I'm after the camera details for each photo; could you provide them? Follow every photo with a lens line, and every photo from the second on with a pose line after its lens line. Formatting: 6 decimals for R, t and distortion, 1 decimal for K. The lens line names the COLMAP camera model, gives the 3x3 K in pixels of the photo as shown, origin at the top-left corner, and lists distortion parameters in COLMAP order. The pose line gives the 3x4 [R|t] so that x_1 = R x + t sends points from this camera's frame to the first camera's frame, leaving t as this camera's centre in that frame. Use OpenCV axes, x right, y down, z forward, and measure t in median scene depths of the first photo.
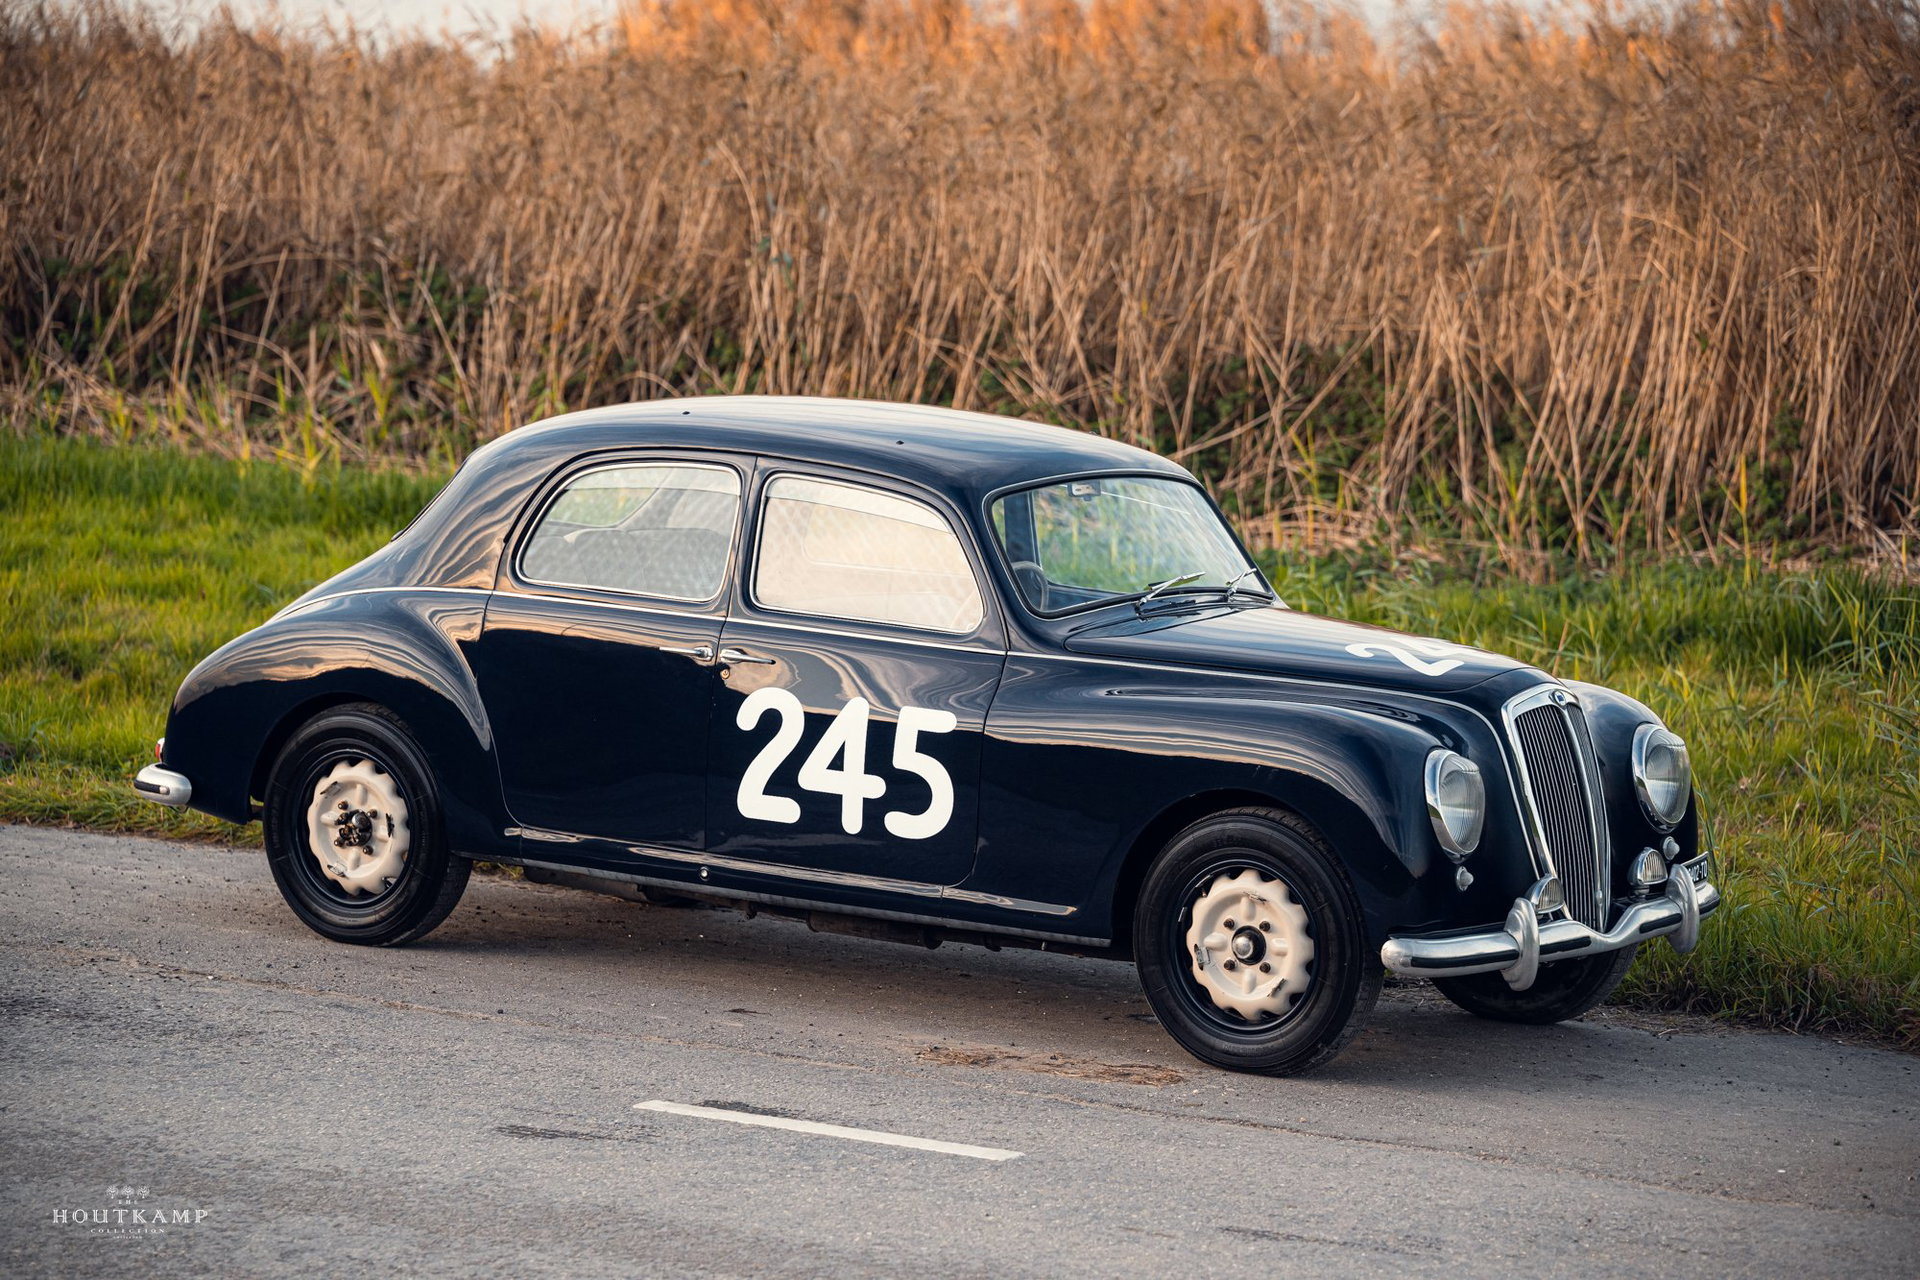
lens RADIAL K [[6397.6, 0, 960.0], [0, 6397.6, 640.0], [0, 0, 1]] dist [0.628322, -0.379391]
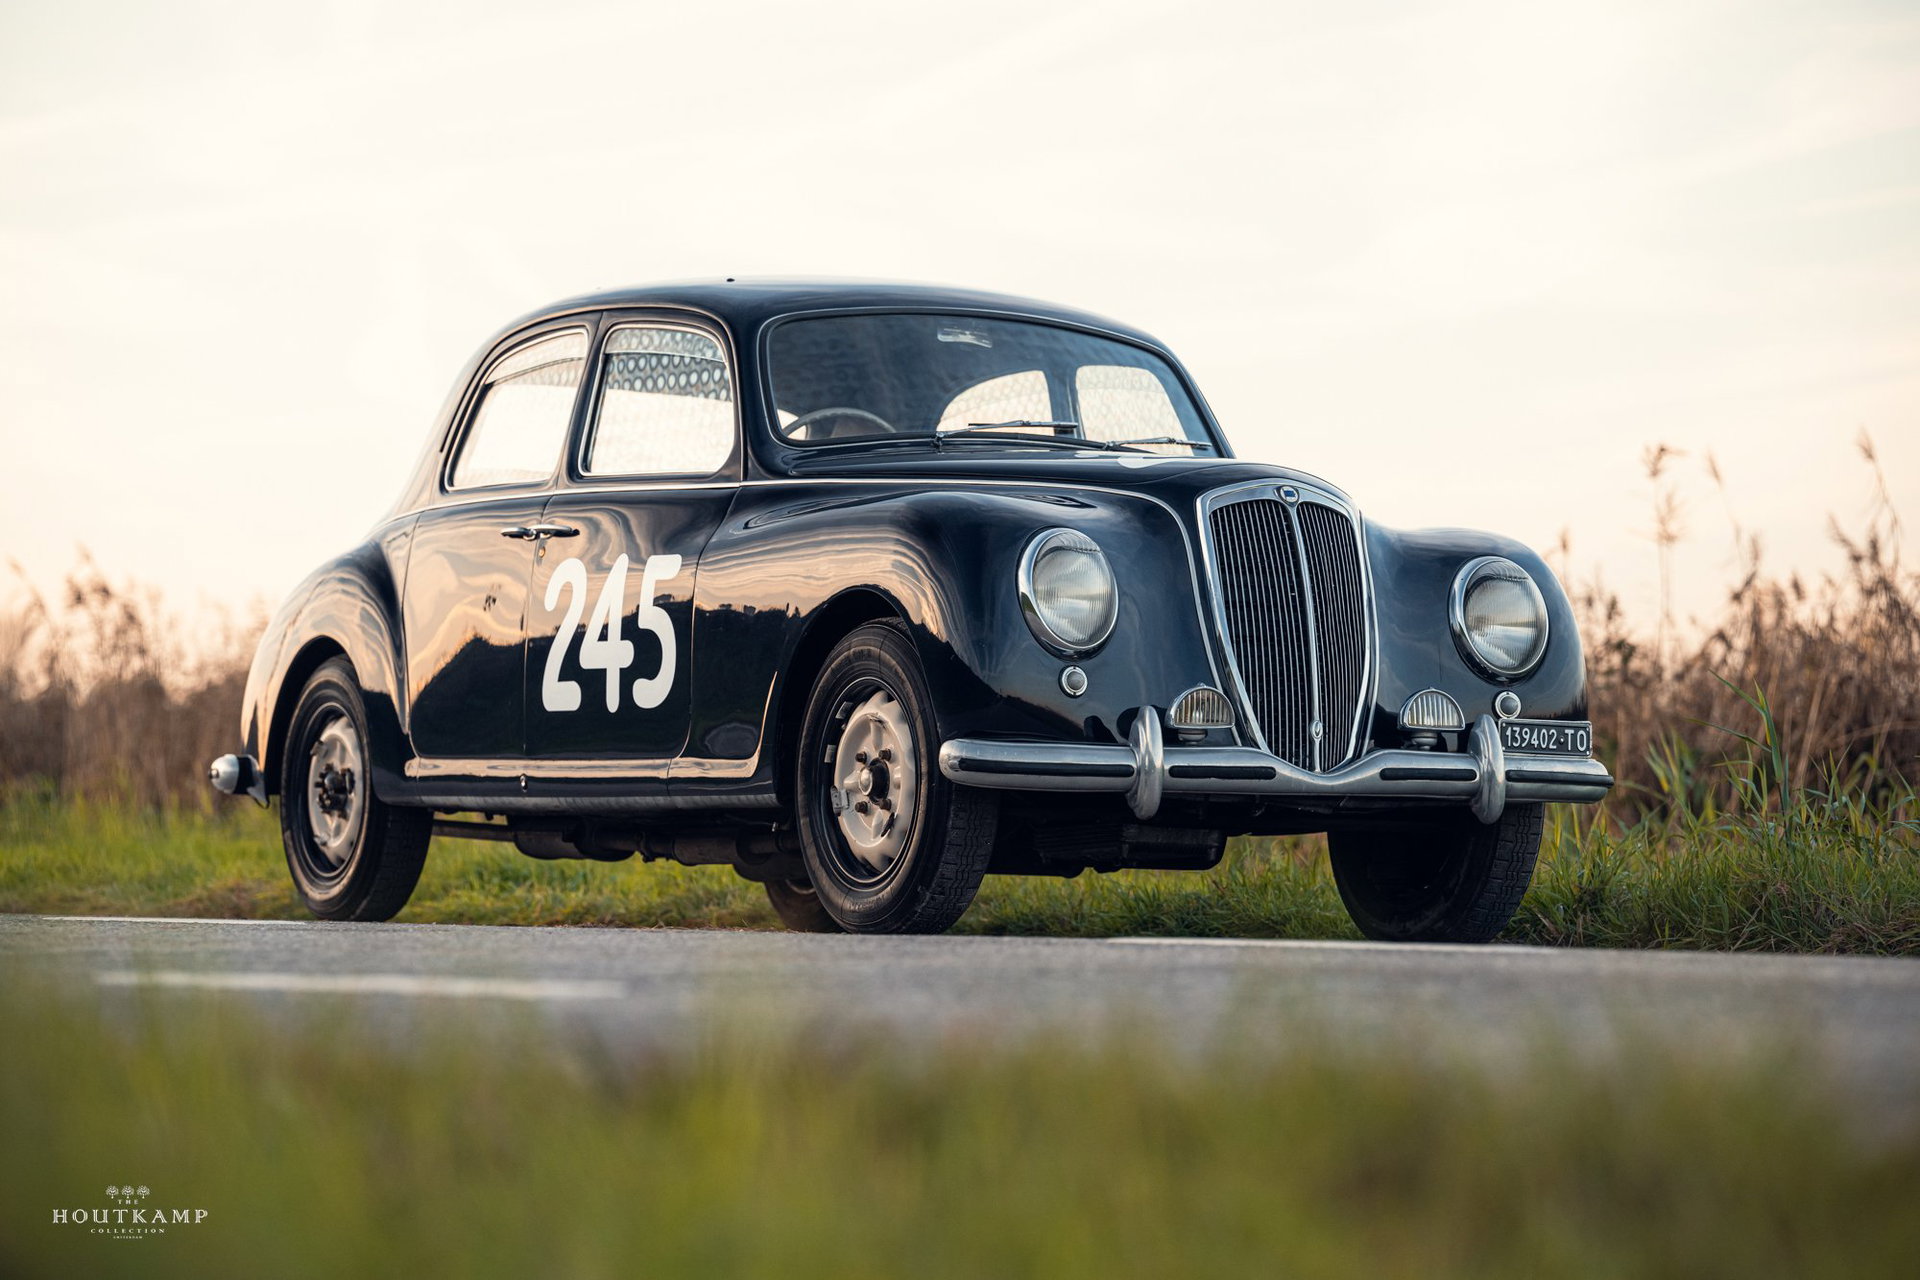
lens RADIAL K [[6397.6, 0, 960.0], [0, 6397.6, 640.0], [0, 0, 1]] dist [0.628322, -0.379391]
pose [[0.893071, -0.033236, -0.448687, 0.413401], [-0.035902, 0.988823, -0.144706, 0.144193], [0.448482, 0.145342, 0.881896, 0.259394]]
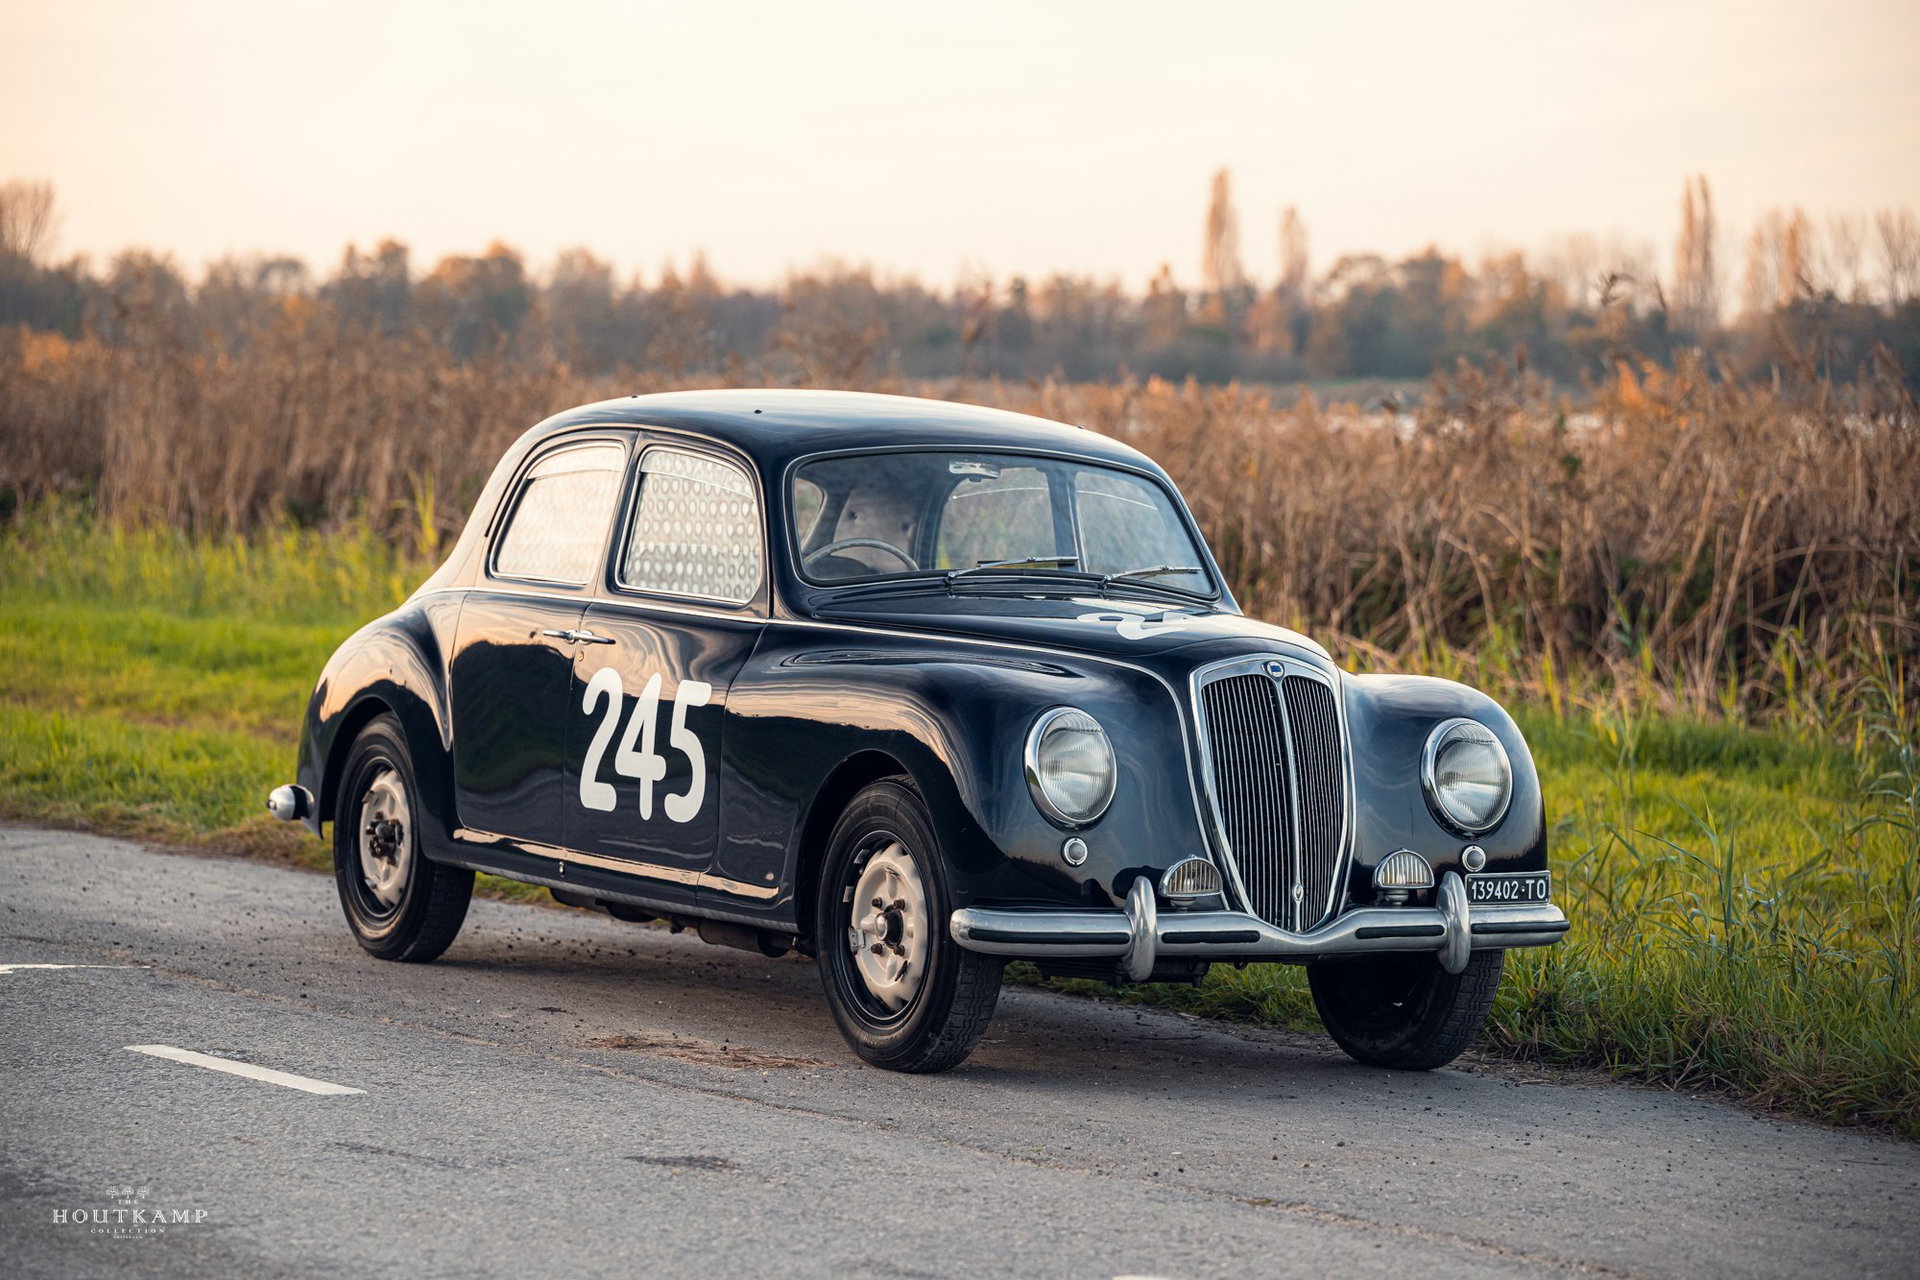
lens RADIAL K [[6019.0, 0, 960.0], [0, 6019.0, 640.0], [0, 0, 1]] dist [0.628698, -0.229103]
pose [[0.895267, 0.009037, -0.445437, 0.416636], [-0.047970, 0.995938, -0.076206, 0.069163], [0.442939, 0.089593, 0.892064, 0.234281]]
